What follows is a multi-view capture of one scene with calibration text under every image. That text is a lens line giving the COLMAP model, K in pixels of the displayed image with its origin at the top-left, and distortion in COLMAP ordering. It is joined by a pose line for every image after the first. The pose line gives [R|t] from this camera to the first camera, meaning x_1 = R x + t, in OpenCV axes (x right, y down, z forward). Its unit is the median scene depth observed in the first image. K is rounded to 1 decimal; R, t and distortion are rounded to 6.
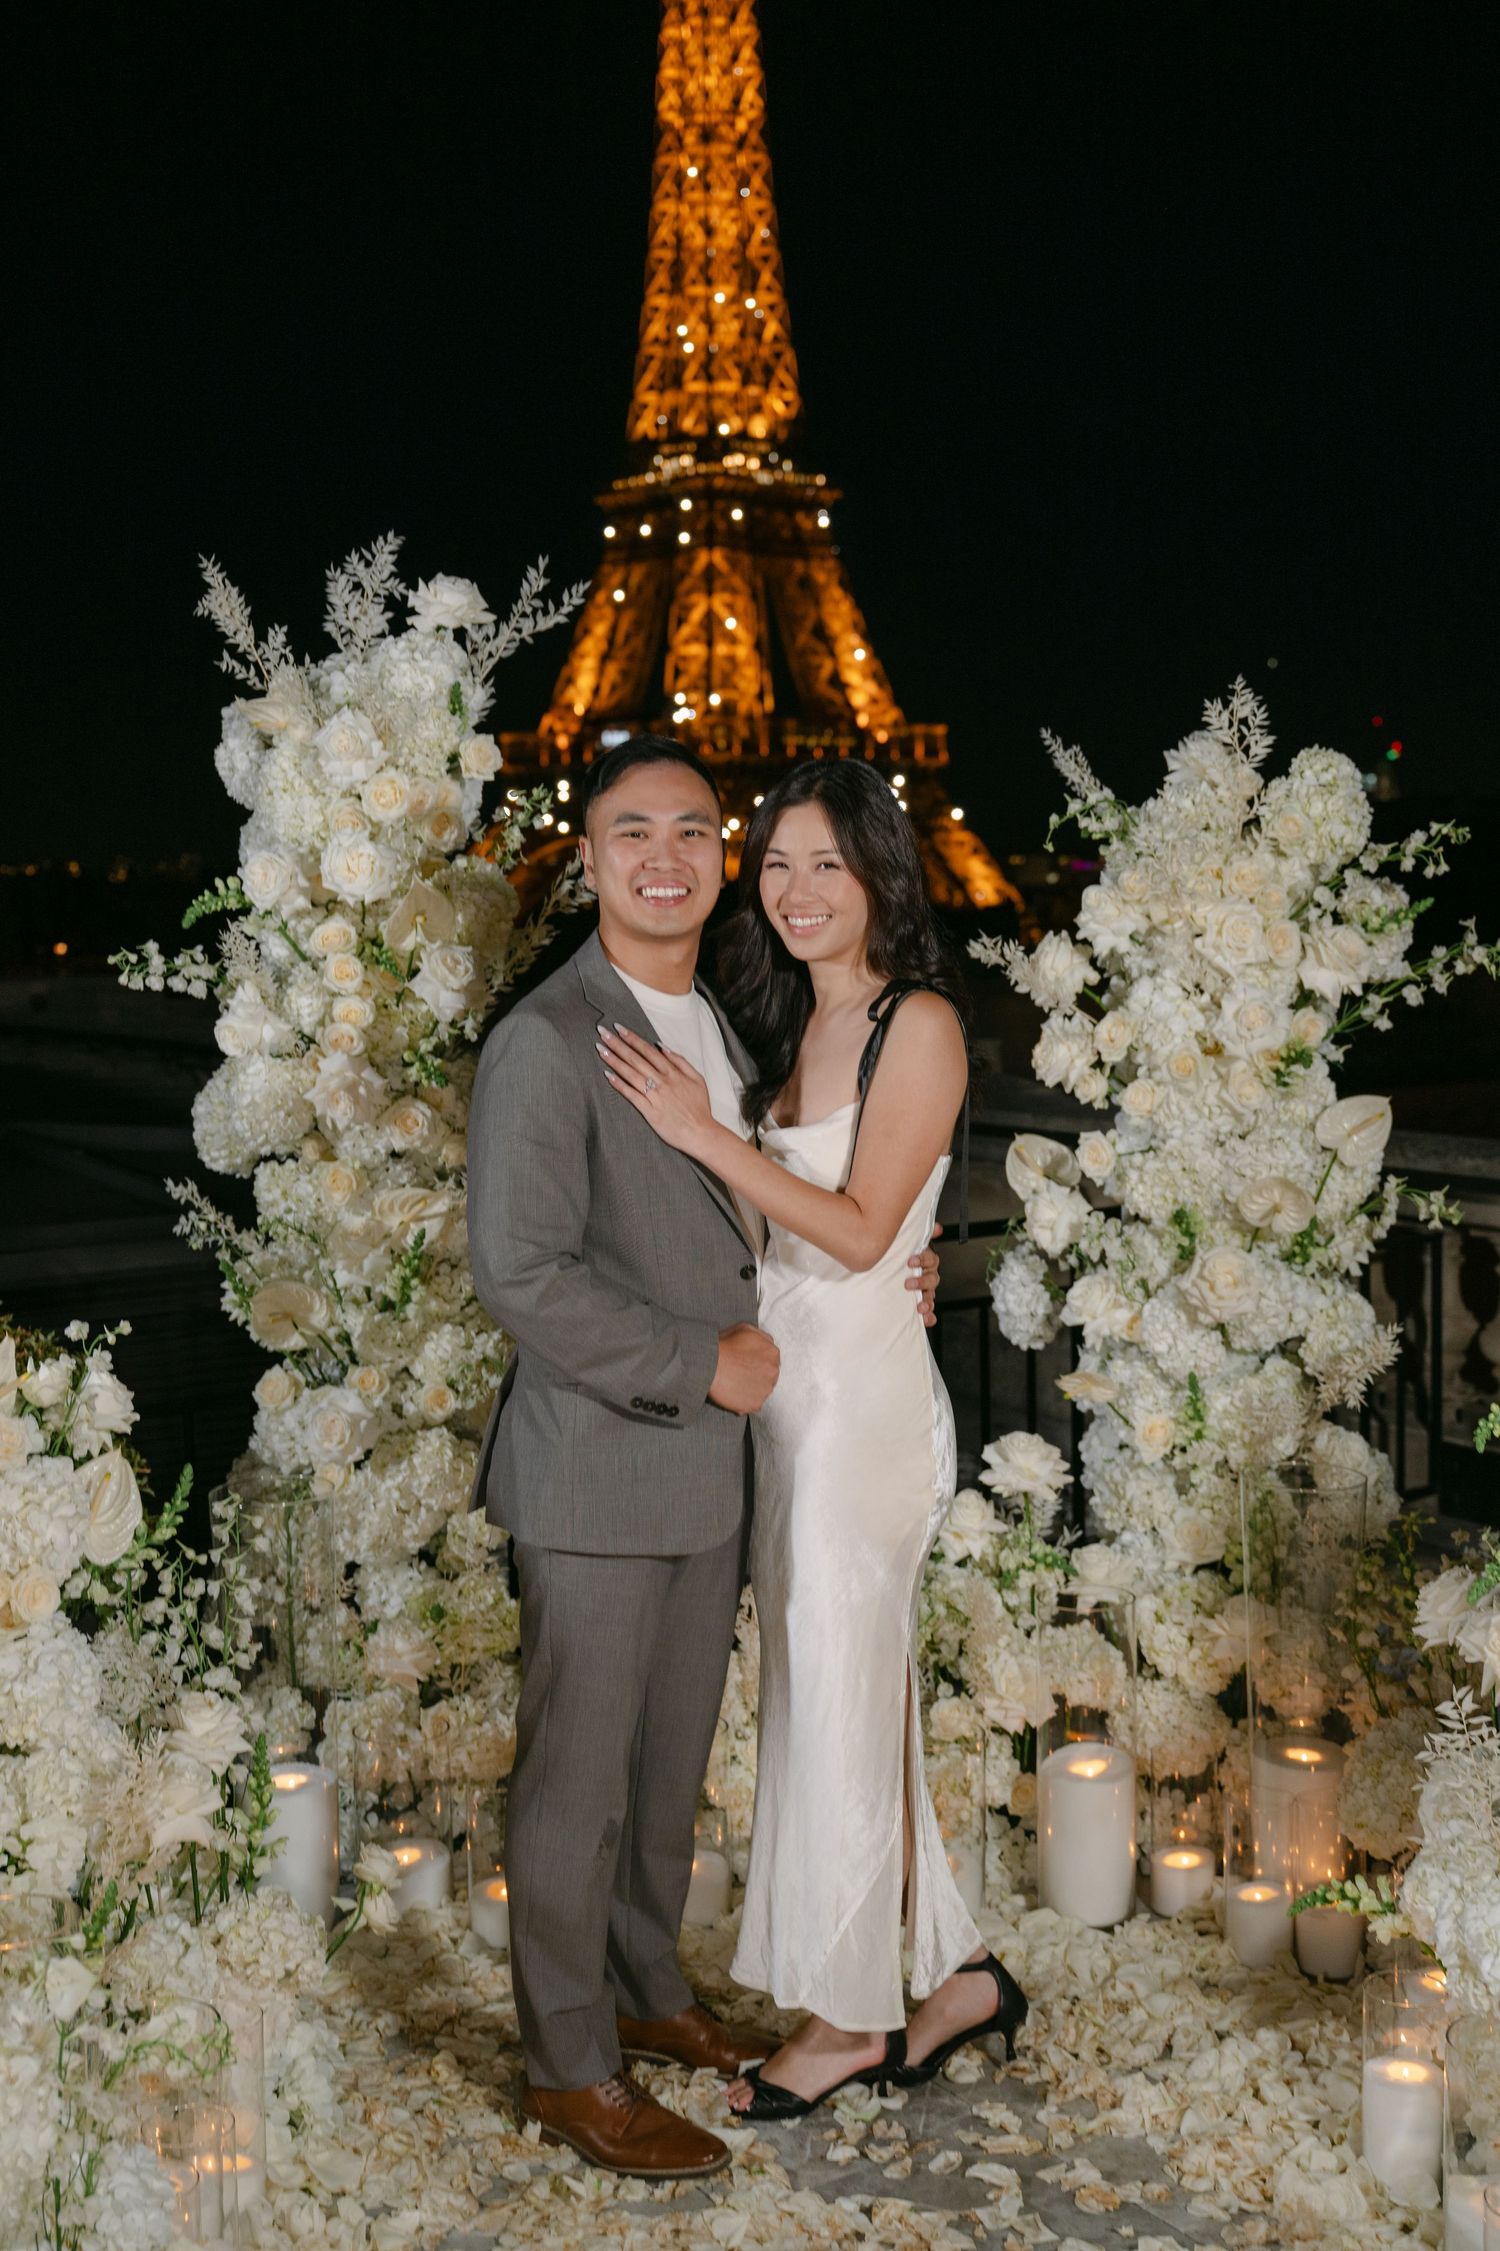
lens RADIAL K [[2629.5, 0, 762.5], [0, 2629.5, 1133.9], [0, 0, 1]] dist [-0.003827, 0.011816]
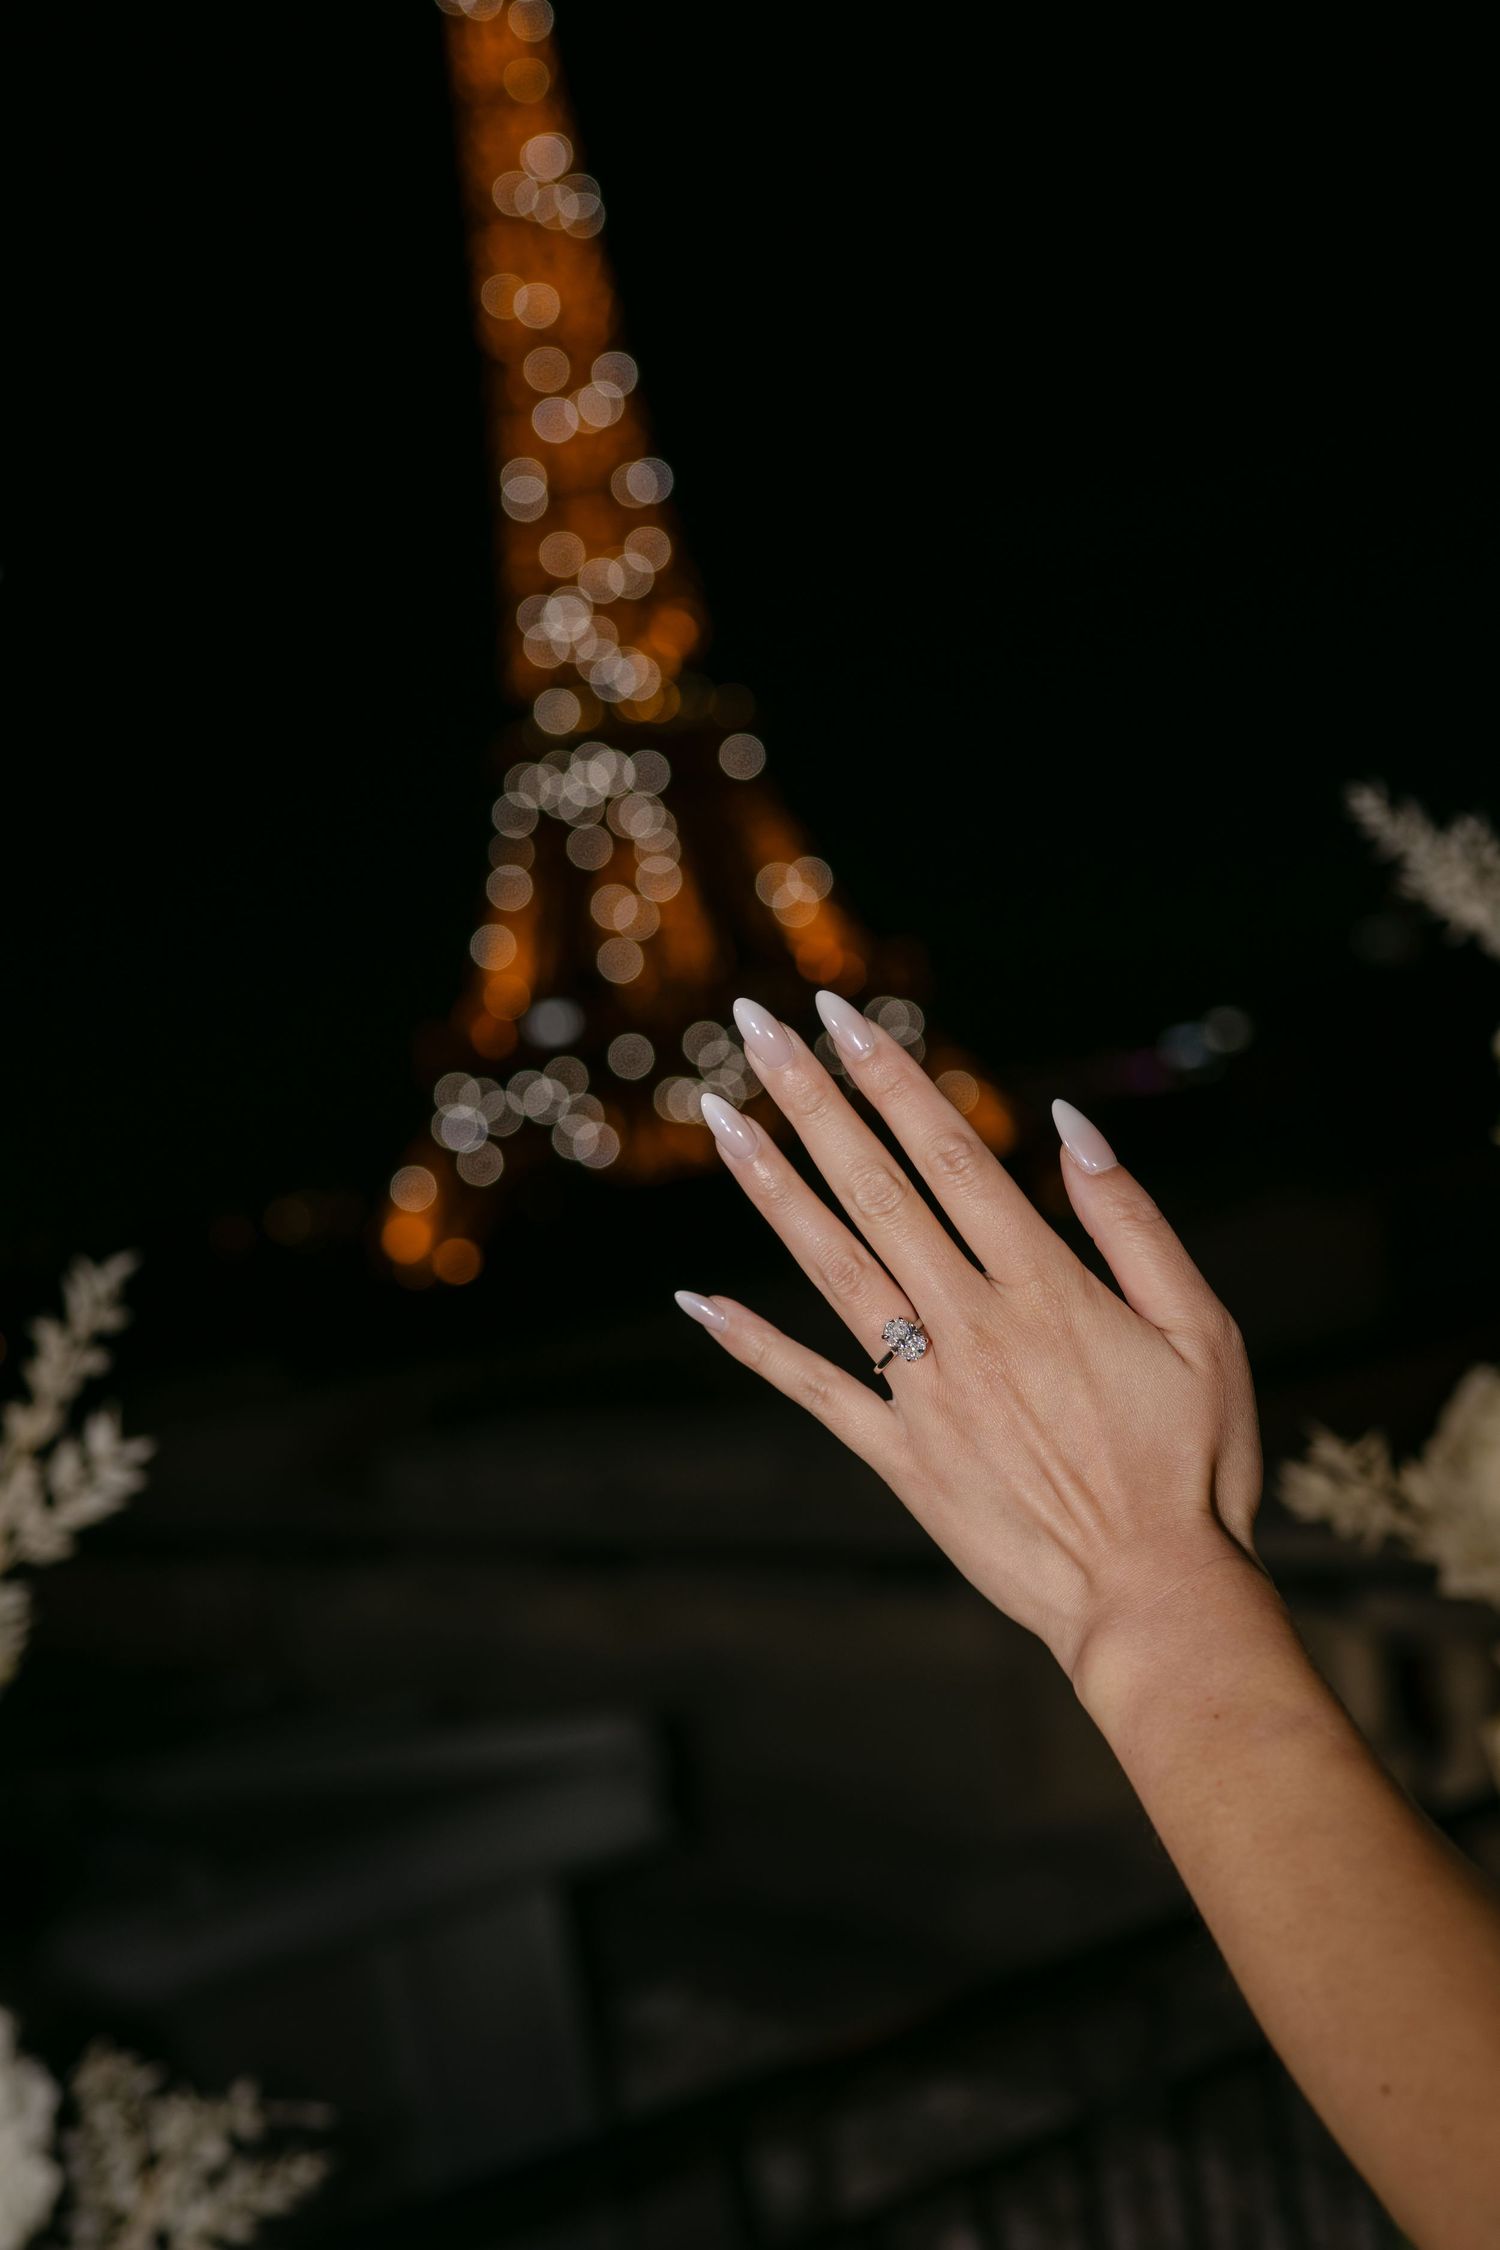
lens RADIAL K [[2256.6, 0, 738.6], [0, 2256.6, 1130.7], [0, 0, 1]] dist [-0.002905, -0.014988]
pose [[0.987380, -0.158040, -0.010149, 0.023125], [0.156282, 0.982748, -0.098905, -0.094603], [0.025604, 0.096070, 0.995045, 0.713477]]
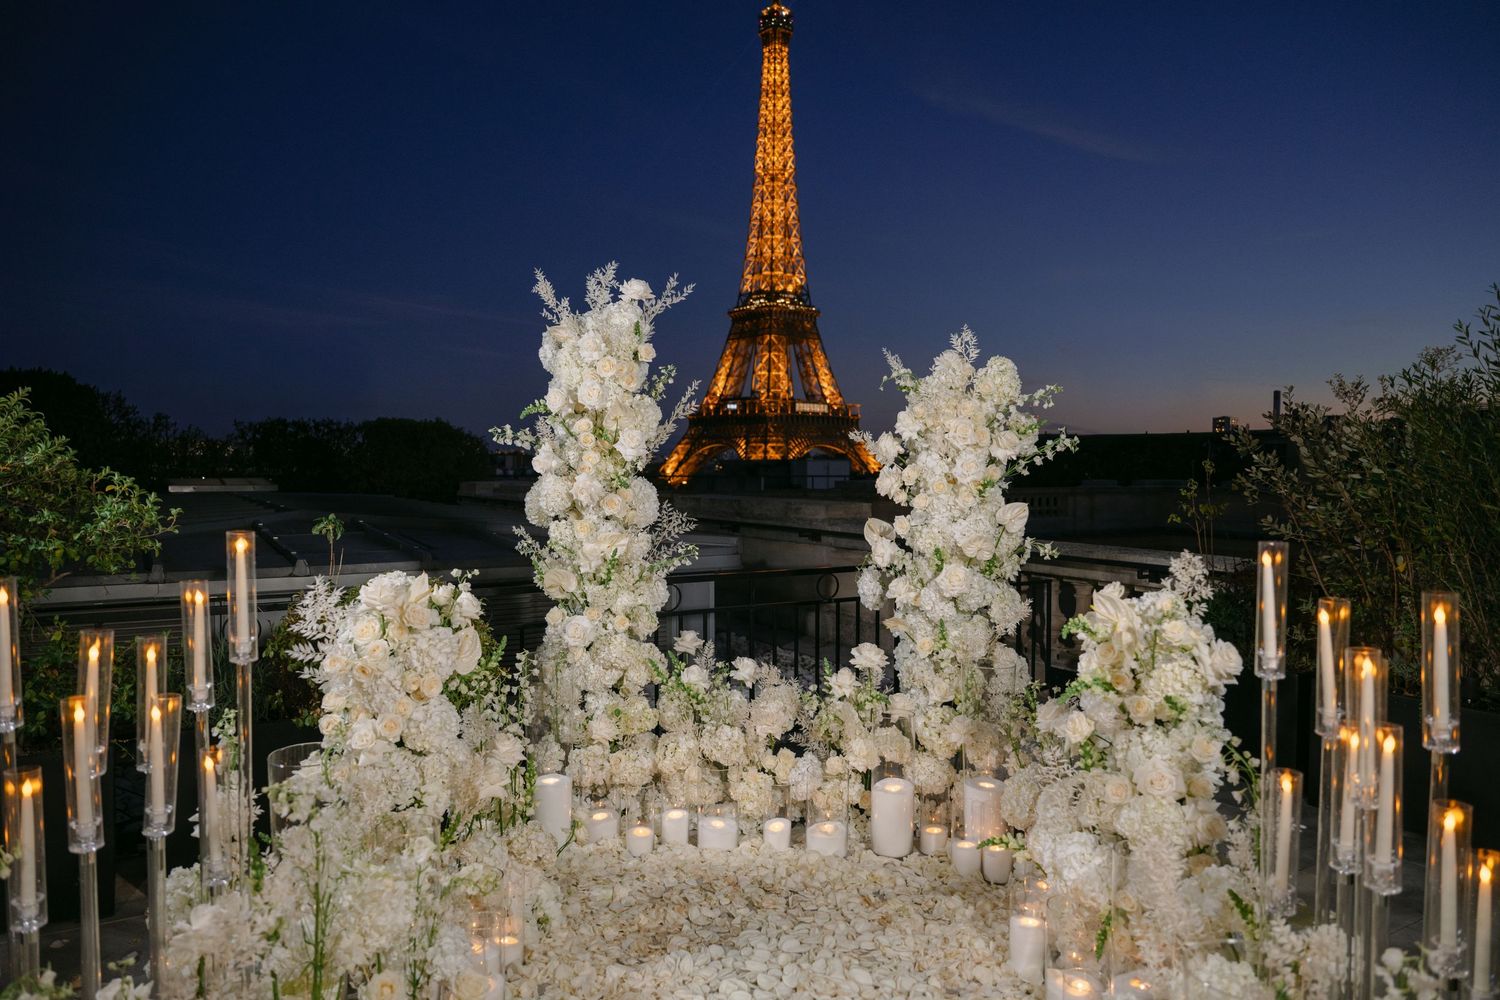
lens RADIAL K [[1025.3, 0, 741.1], [0, 1025.3, 499.8], [0, 0, 1]] dist [-0.004774, 0.000519]
pose [[0.998729, 0.023793, -0.044422, 0.023279], [-0.026380, 0.997935, -0.058571, 0.042841], [0.042936, 0.059669, 0.997294, 0.075379]]
